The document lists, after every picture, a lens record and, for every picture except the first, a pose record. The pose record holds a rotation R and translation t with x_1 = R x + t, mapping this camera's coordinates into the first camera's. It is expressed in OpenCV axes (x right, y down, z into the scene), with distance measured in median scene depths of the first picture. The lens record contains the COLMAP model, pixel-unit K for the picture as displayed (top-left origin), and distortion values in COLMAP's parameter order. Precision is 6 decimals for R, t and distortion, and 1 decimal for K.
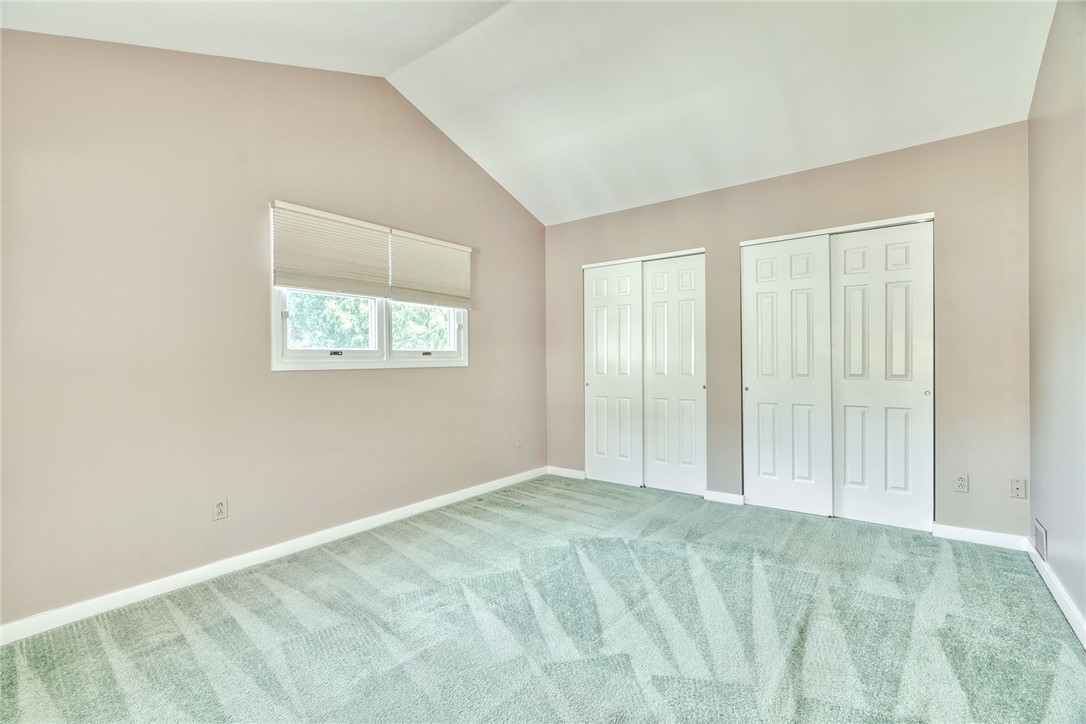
lens RADIAL K [[495.0, 0, 537.3], [0, 495.0, 367.2], [0, 0, 1]] dist [-0.006794, 0.001602]
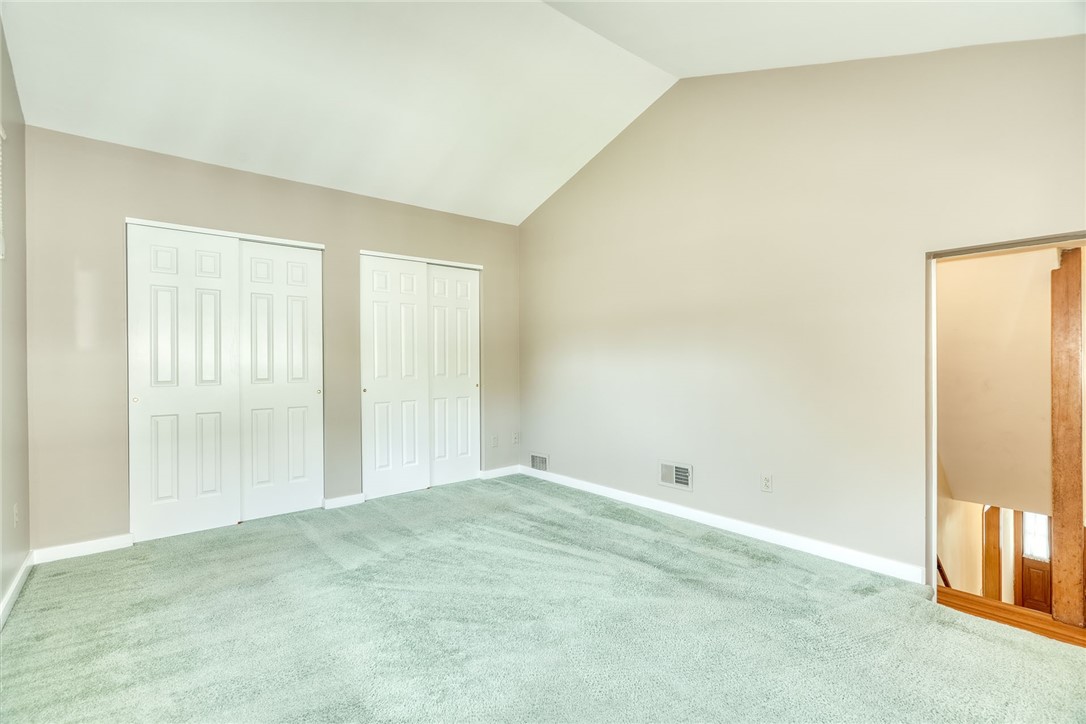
lens RADIAL K [[495.0, 0, 537.8], [0, 495.0, 359.4], [0, 0, 1]] dist [-0.006794, 0.001602]
pose [[0.212964, 0.013181, 0.976971, -0.542124], [0.015355, 0.999740, -0.016836, 0.001490], [-0.976939, 0.018586, 0.212707, 0.425355]]
